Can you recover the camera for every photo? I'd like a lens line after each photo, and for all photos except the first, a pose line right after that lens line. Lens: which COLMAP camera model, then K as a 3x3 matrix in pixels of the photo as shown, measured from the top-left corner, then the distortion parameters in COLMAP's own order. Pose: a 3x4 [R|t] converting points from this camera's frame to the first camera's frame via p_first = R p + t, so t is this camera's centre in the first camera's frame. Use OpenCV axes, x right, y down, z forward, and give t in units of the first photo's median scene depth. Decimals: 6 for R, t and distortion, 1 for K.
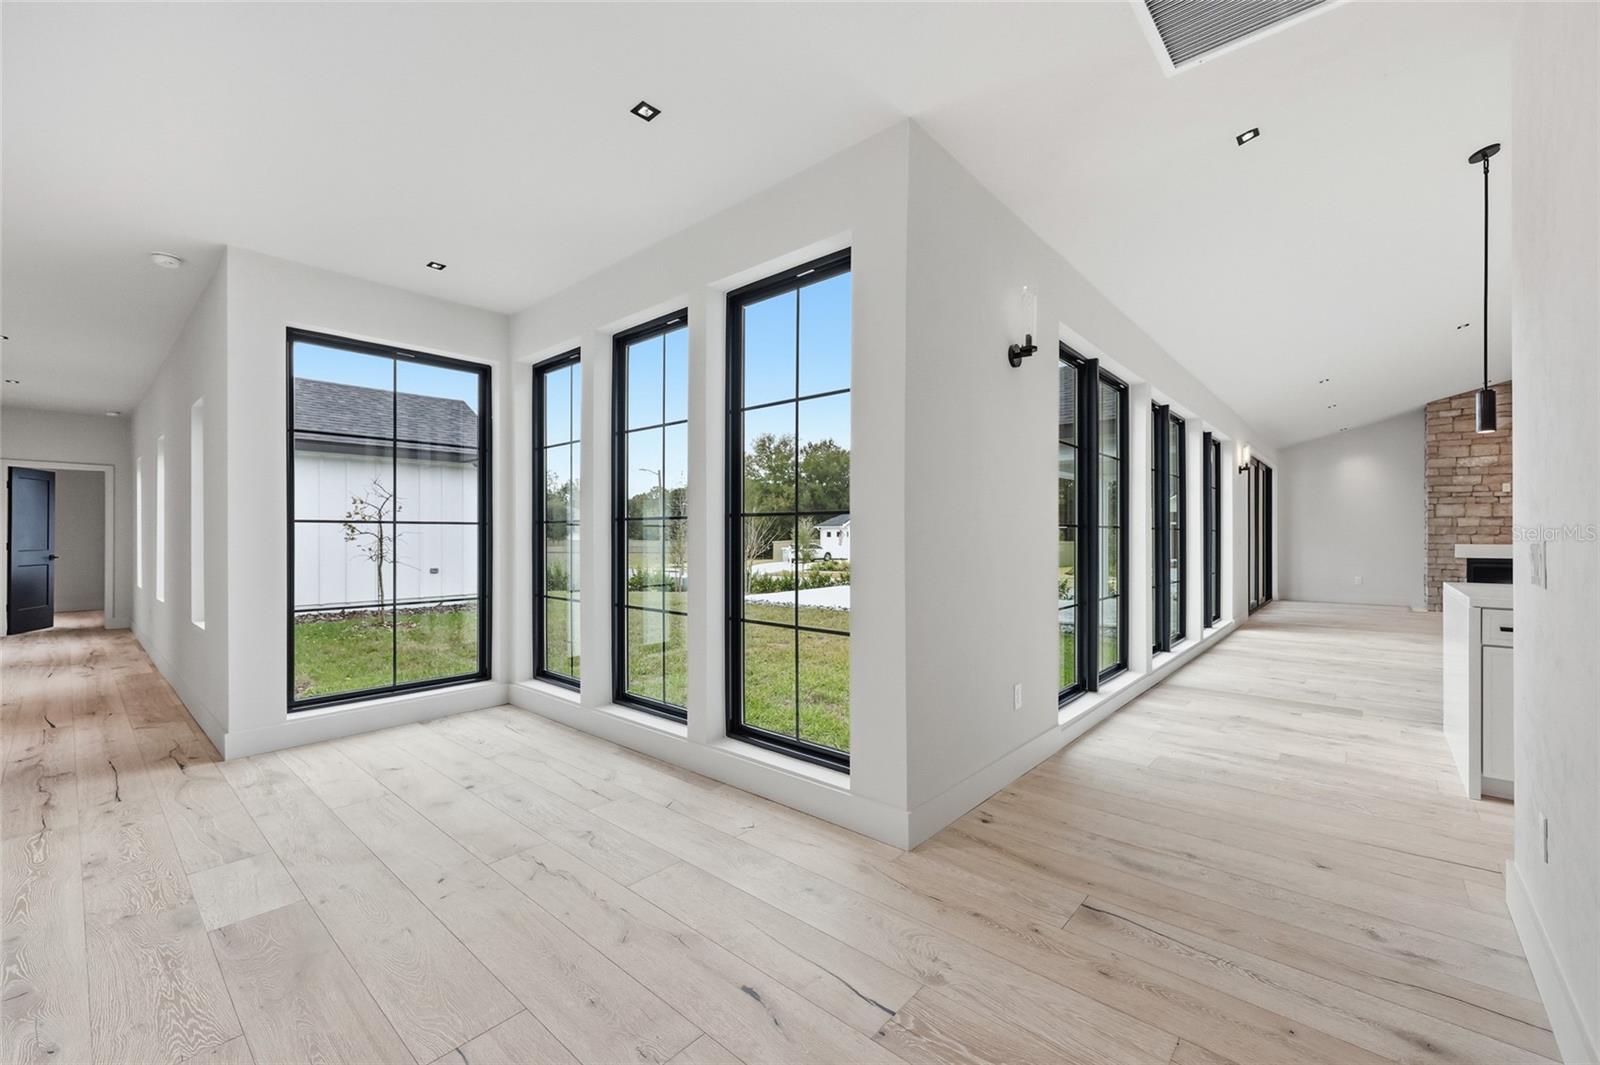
lens RADIAL K [[646.9, 0, 822.4], [0, 646.9, 537.8], [0, 0, 1]] dist [0.007850, 0.000684]
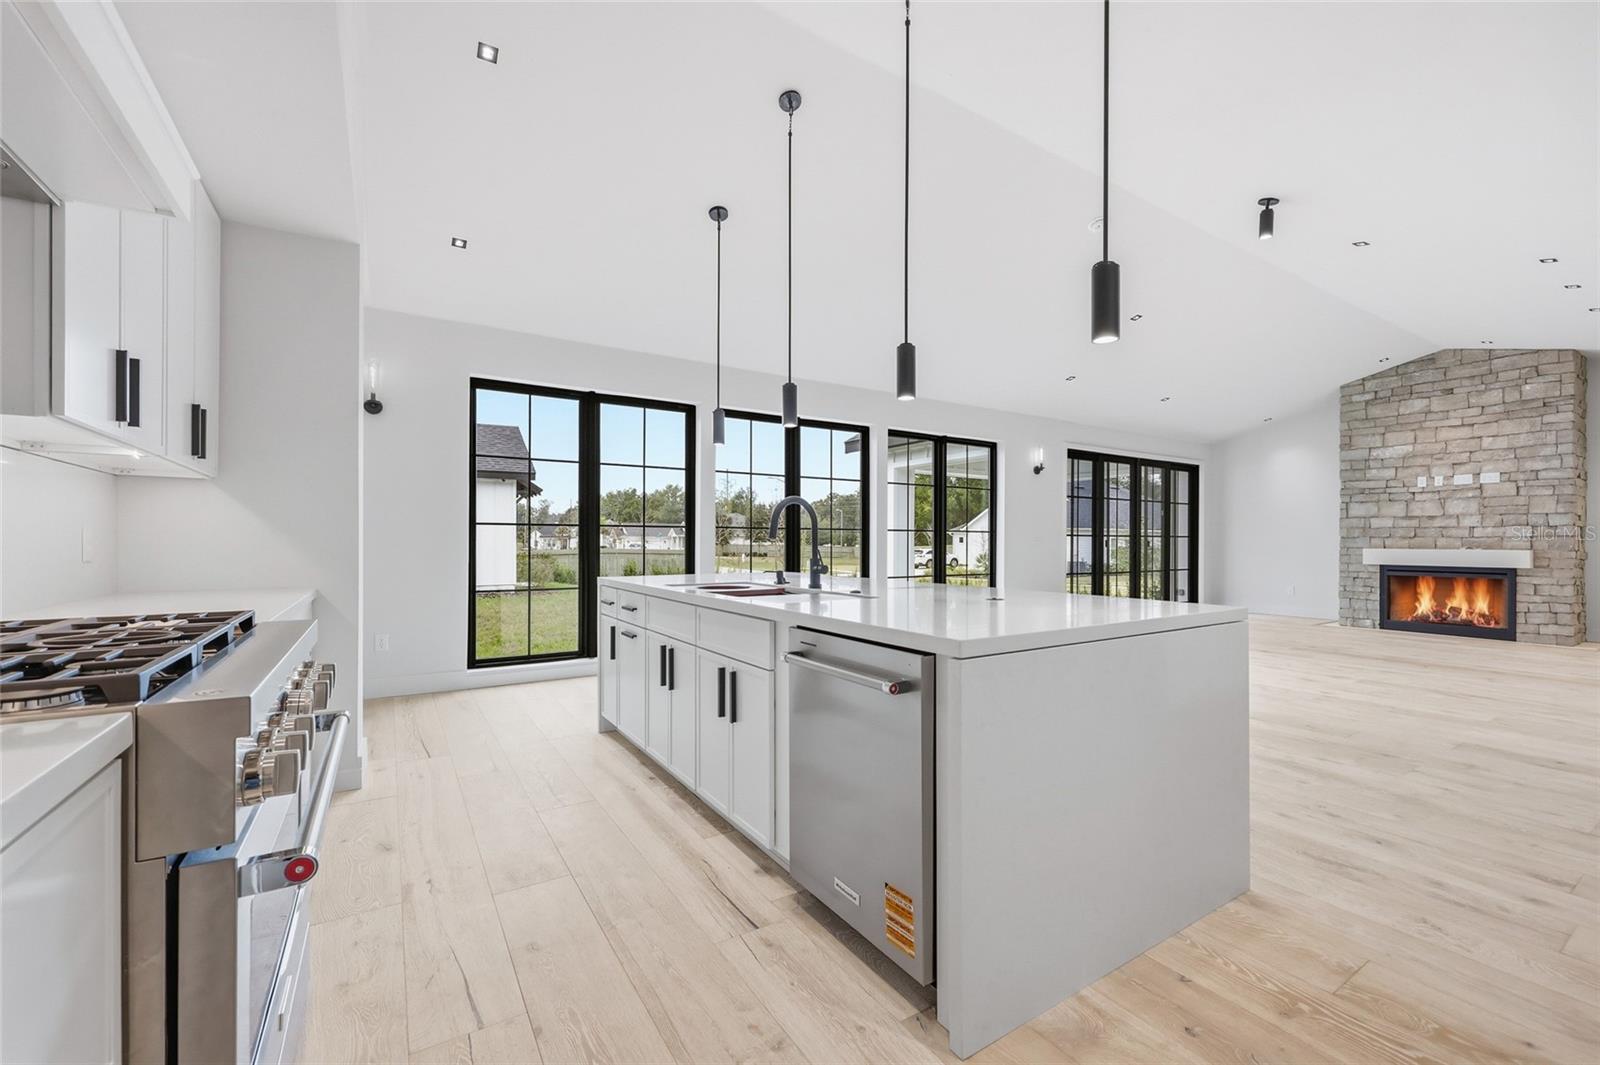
lens RADIAL K [[638.0, 0, 789.7], [0, 638.0, 541.8], [0, 0, 1]] dist [-0.011016, 0.000304]
pose [[0.945813, 0.010073, -0.324557, 0.524501], [-0.010643, 0.999943, 0.000021, 0.009049], [0.324538, 0.003434, 0.945866, -0.039512]]
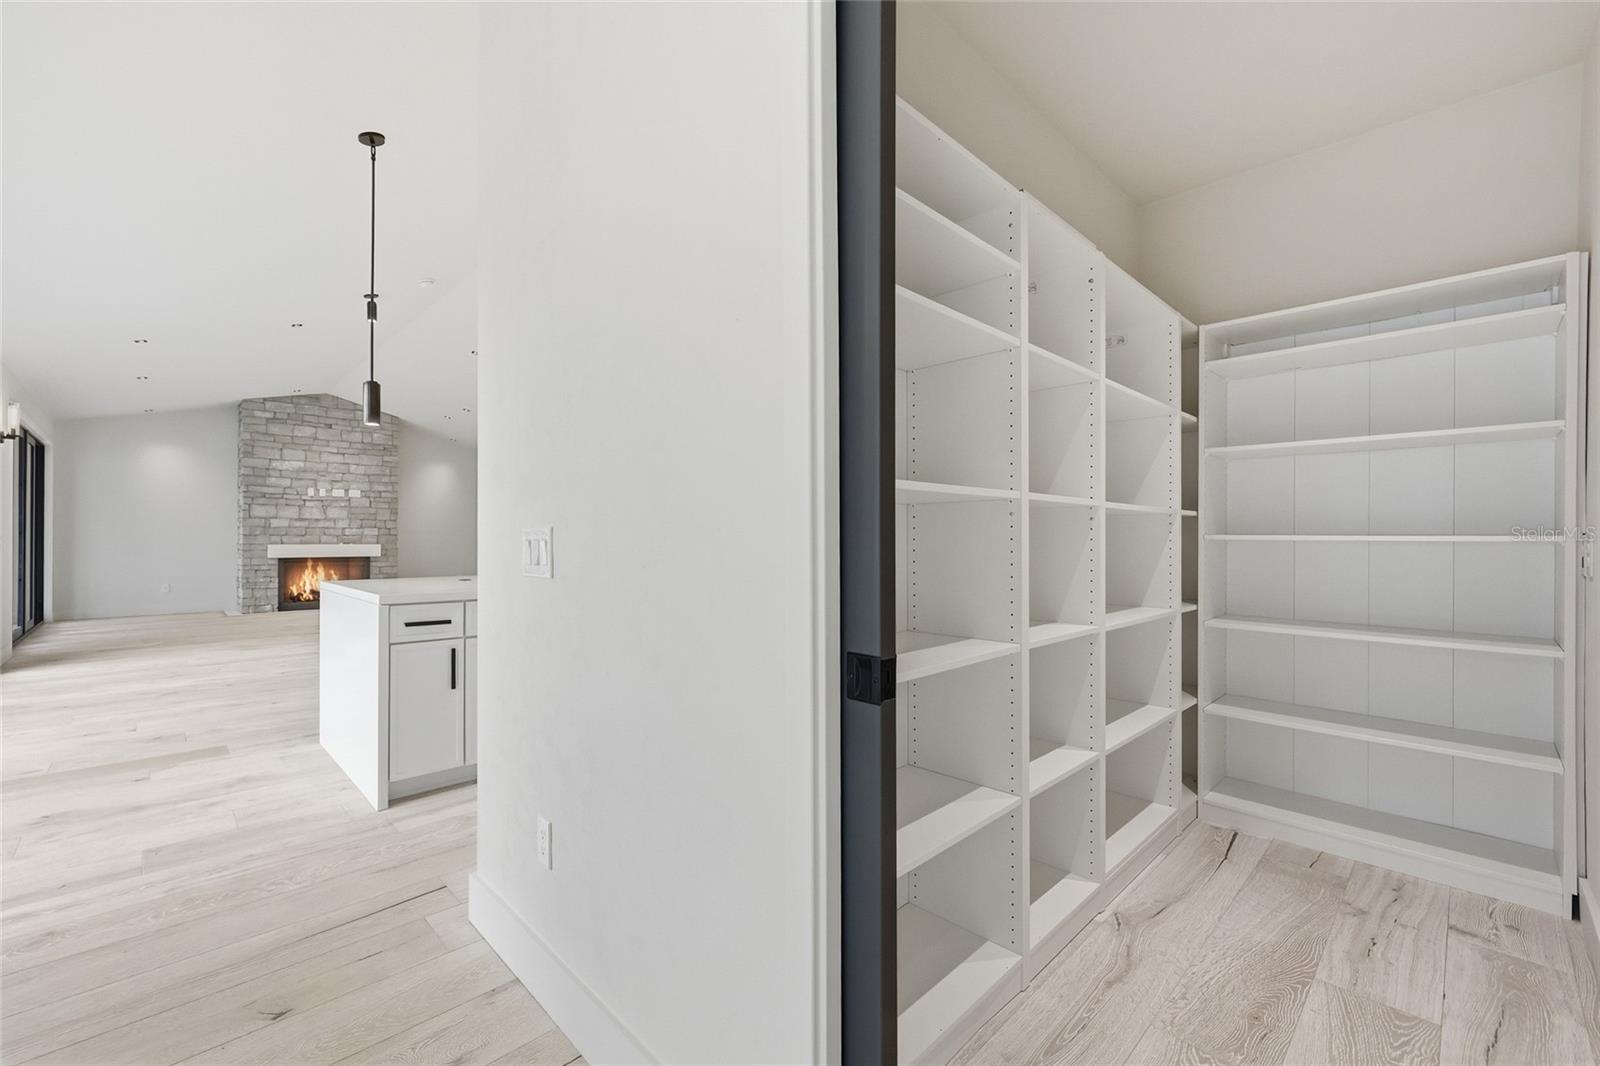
lens RADIAL K [[652.6, 0, 801.0], [0, 652.6, 537.0], [0, 0, 1]] dist [-0.002906, -0.001833]
pose [[0.081337, 0.006128, 0.996668, 0.034033], [0.000387, 0.999981, -0.006180, 0.004489], [-0.996687, 0.000889, 0.081333, 0.097186]]
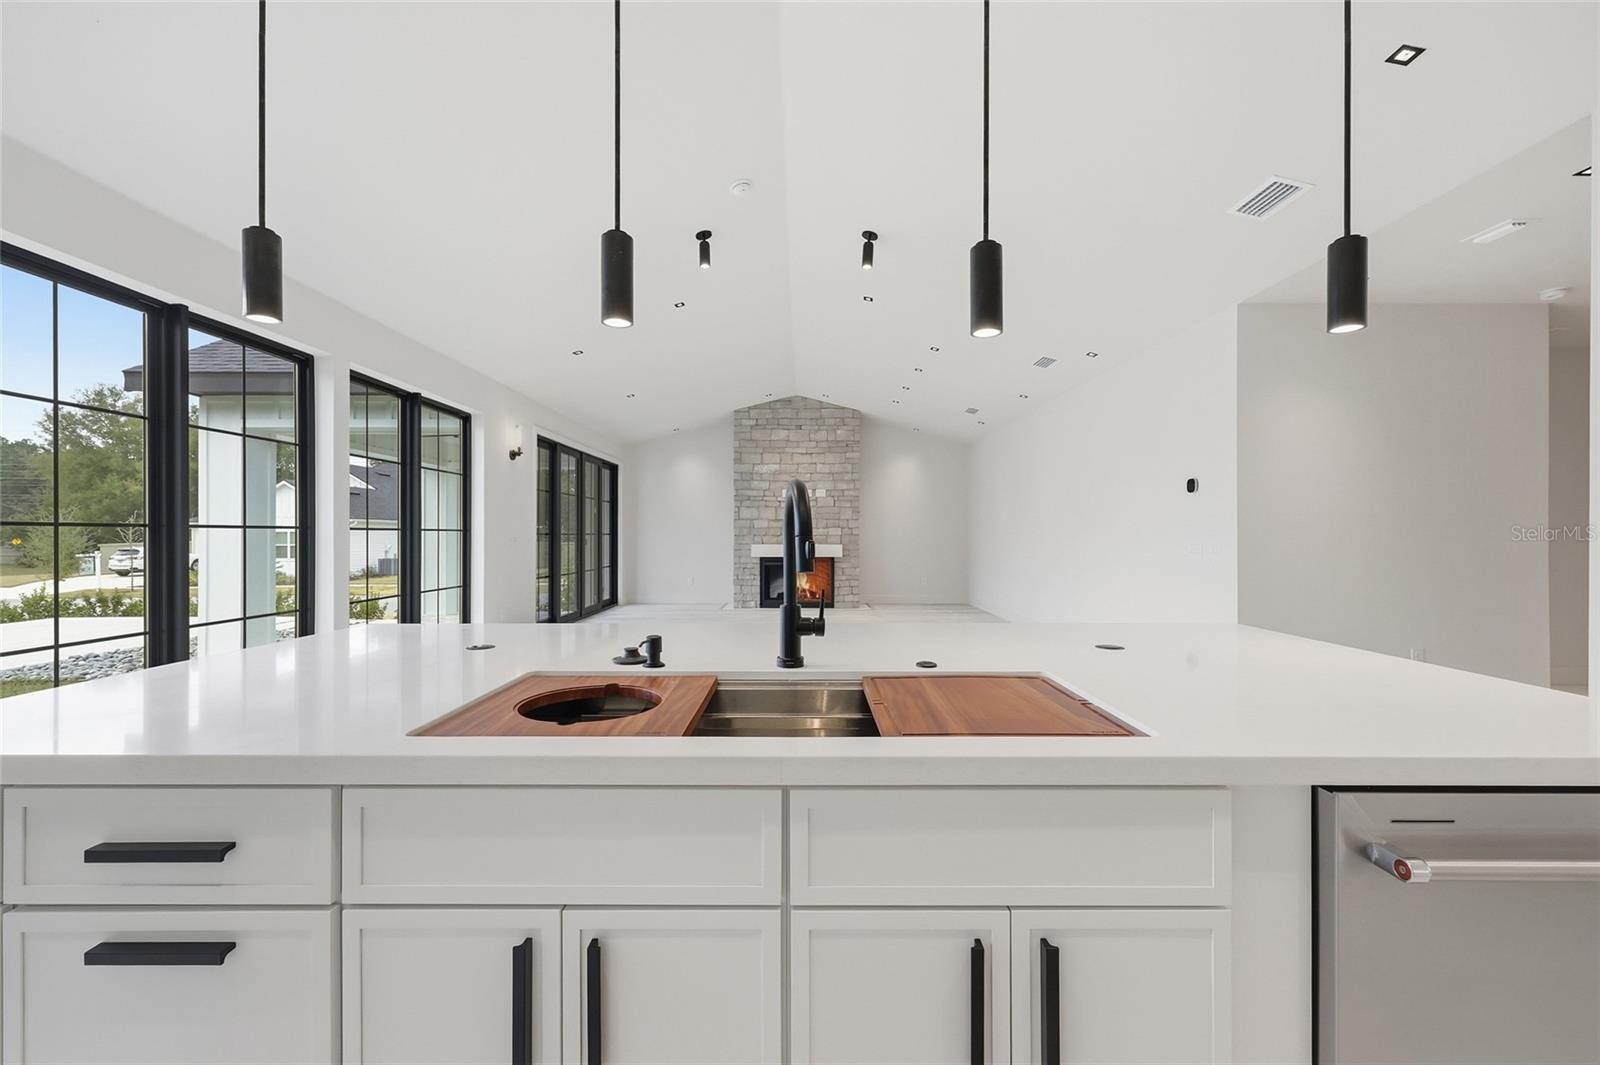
lens RADIAL K [[652.6, 0, 788.4], [0, 652.6, 534.8], [0, 0, 1]] dist [-0.002906, -0.001833]
pose [[0.772820, 0.006258, 0.634595, 0.338205], [-0.002573, 0.999974, -0.006728, 0.001055], [-0.634621, 0.003566, 0.772816, 0.133148]]
